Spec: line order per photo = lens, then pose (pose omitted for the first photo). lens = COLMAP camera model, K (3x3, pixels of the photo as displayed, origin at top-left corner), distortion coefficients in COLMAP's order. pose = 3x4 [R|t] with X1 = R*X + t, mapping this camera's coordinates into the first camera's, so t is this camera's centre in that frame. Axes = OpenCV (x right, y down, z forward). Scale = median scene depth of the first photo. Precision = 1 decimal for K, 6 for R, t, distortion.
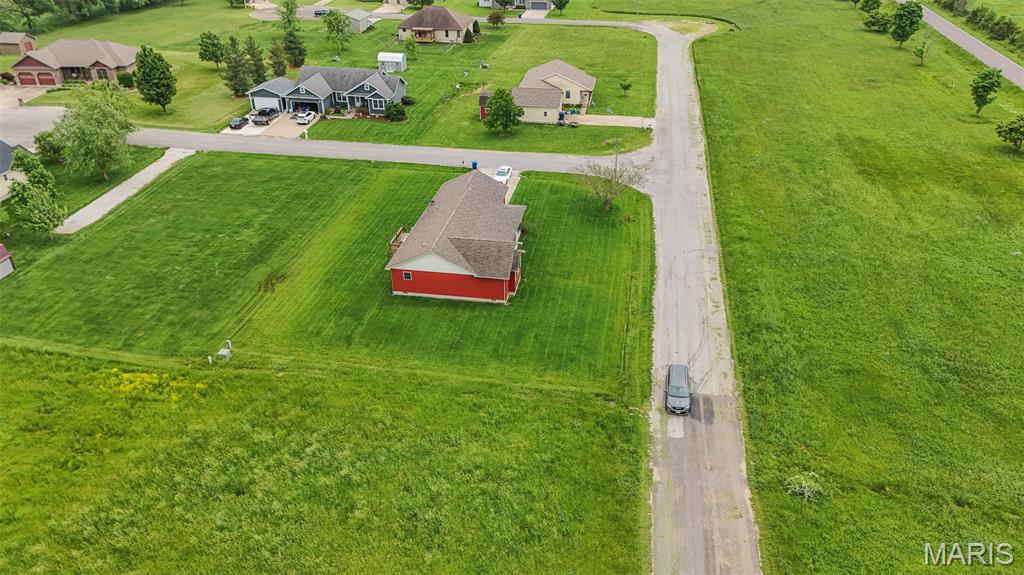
lens RADIAL K [[748.9, 0, 513.8], [0, 748.9, 294.7], [0, 0, 1]] dist [0.079801, -0.076552]
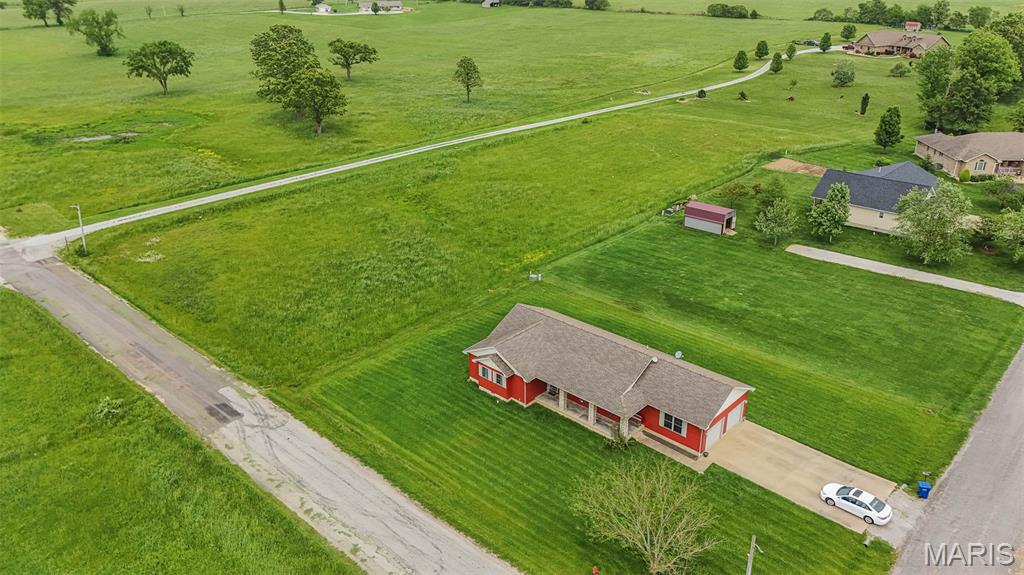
lens RADIAL K [[753.2, 0, 513.1], [0, 753.2, 285.4], [0, 0, 1]] dist [0.080493, -0.081005]
pose [[-0.543362, 0.344553, -0.765533, 0.488453], [-0.412367, 0.684754, 0.600887, -0.500372], [0.731239, 0.642180, -0.229987, 0.870762]]
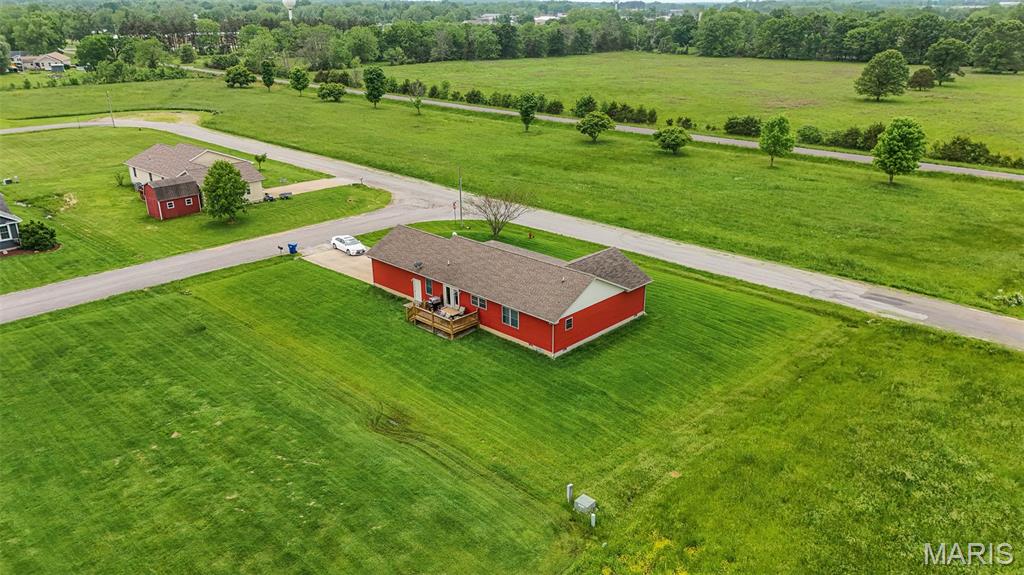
lens RADIAL K [[748.9, 0, 513.8], [0, 748.9, 294.7], [0, 0, 1]] dist [0.079801, -0.076552]
pose [[0.560631, -0.300453, 0.771635, -0.547536], [0.415863, 0.907974, 0.051395, -0.083529], [-0.716066, 0.292081, 0.633986, 0.408880]]
